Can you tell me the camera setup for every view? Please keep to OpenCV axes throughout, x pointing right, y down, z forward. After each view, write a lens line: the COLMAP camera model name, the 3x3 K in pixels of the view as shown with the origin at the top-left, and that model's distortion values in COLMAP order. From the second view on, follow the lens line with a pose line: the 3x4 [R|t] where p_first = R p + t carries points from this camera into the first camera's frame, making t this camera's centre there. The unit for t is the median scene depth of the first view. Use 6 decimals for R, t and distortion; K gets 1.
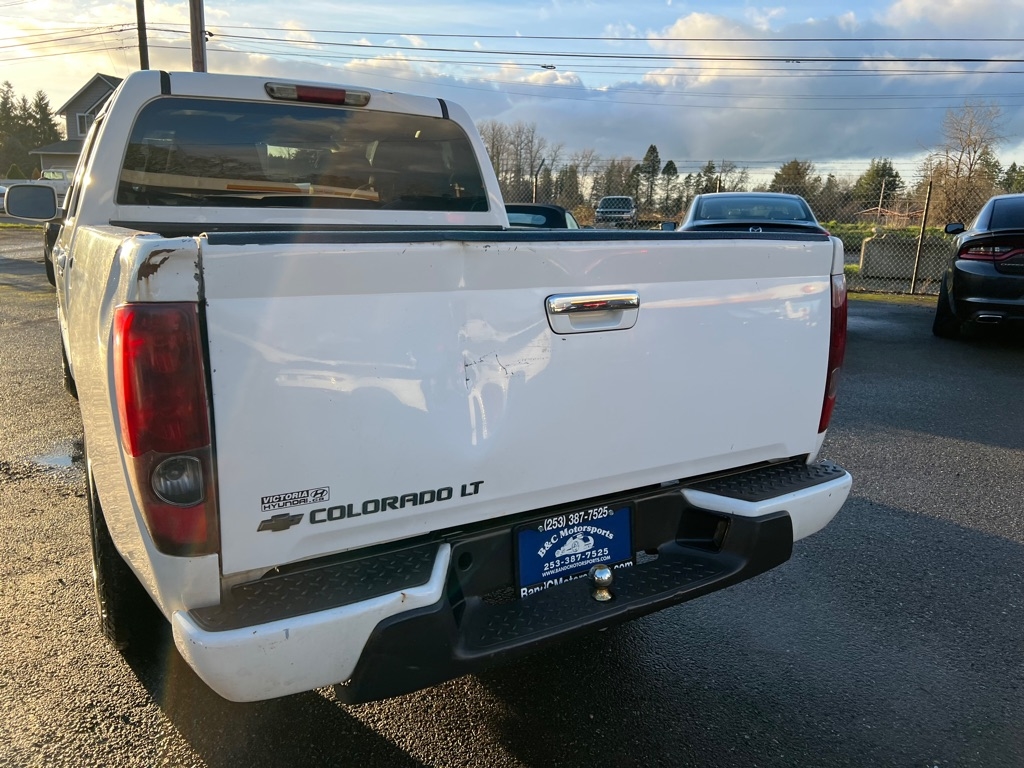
lens RADIAL K [[766.5, 0, 527.6], [0, 766.5, 390.5], [0, 0, 1]] dist [0.047789, -0.051079]
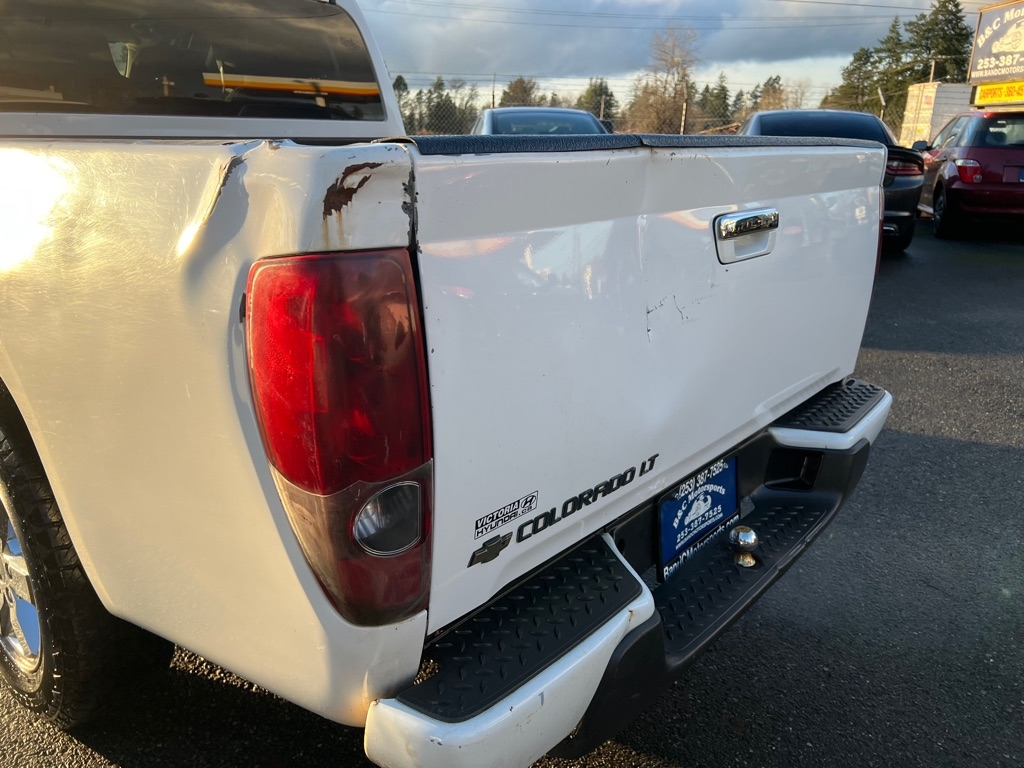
lens RADIAL K [[766.5, 0, 515.9], [0, 766.5, 393.2], [0, 0, 1]] dist [0.047789, -0.051079]
pose [[0.950483, -0.102437, 0.293409, -0.377544], [0.072358, 0.991113, 0.111624, -0.040543], [-0.302236, -0.084867, 0.949448, 0.243318]]
